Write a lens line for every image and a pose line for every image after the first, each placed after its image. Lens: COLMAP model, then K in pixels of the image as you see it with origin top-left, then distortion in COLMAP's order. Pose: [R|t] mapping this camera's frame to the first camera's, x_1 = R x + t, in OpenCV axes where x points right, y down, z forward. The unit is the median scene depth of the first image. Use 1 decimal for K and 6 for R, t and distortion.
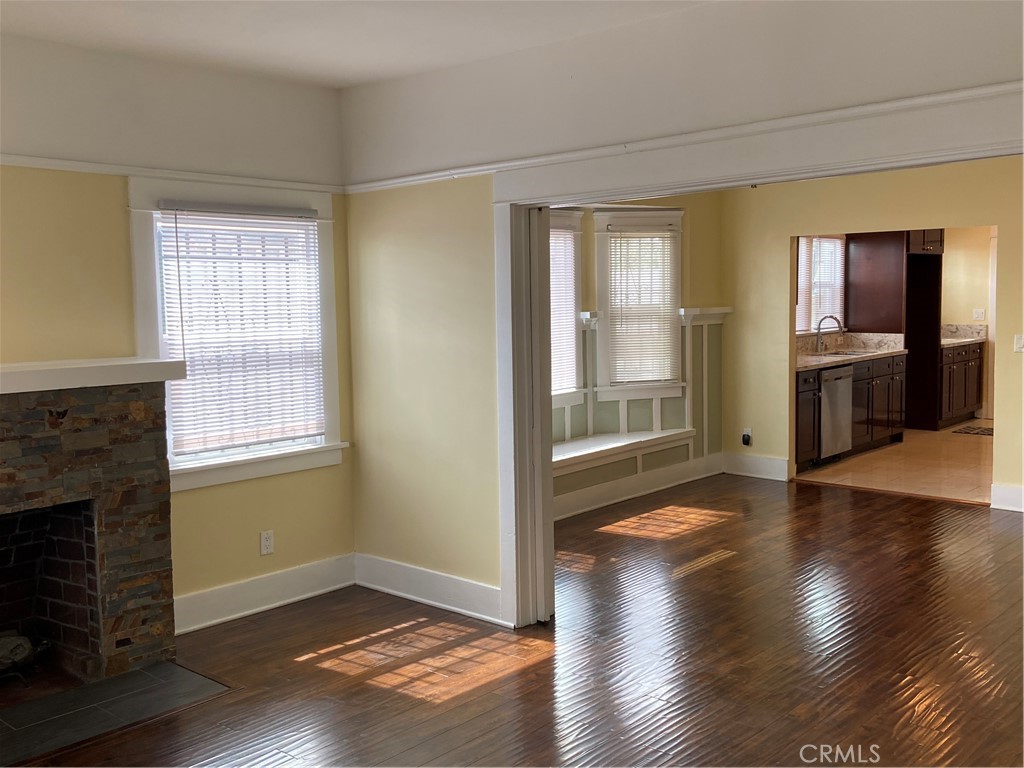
lens RADIAL K [[987.4, 0, 513.5], [0, 987.4, 372.6], [0, 0, 1]] dist [0.080115, -0.094040]
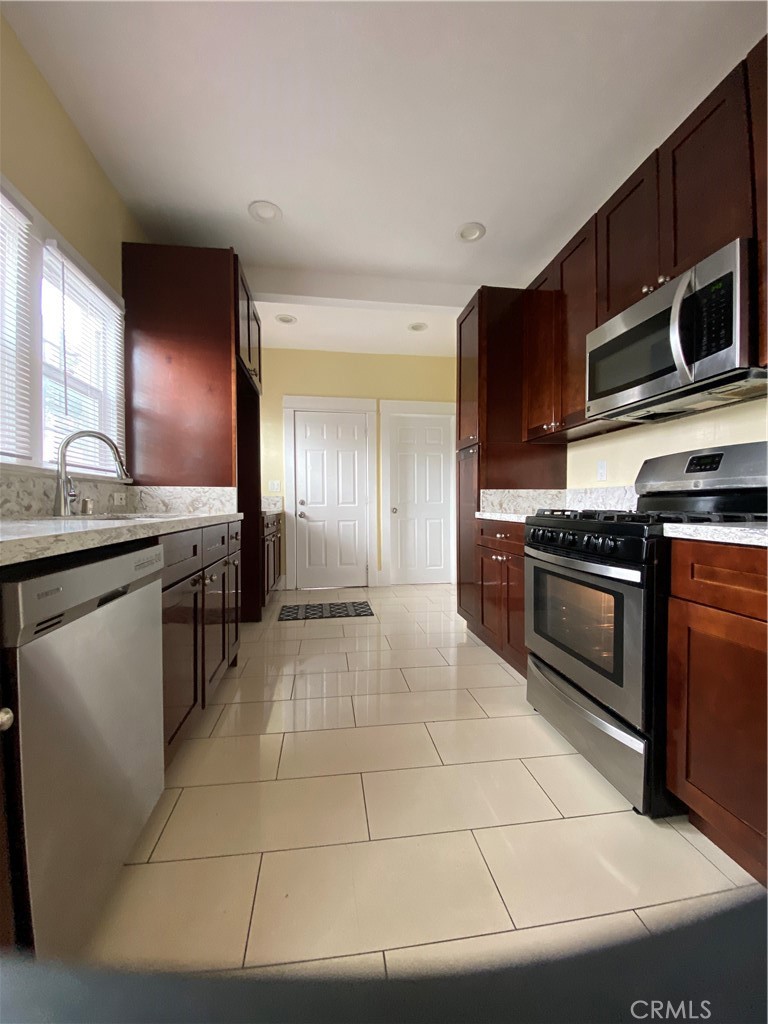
lens RADIAL K [[426.8, 0, 384.0], [0, 426.8, 512.0], [0, 0, 1]] dist [0.000054, 0.000002]
pose [[0.642577, 0.003795, 0.766212, 0.433169], [0.055552, 0.997125, -0.051527, -0.009836], [-0.764205, 0.075675, 0.640519, 1.320468]]
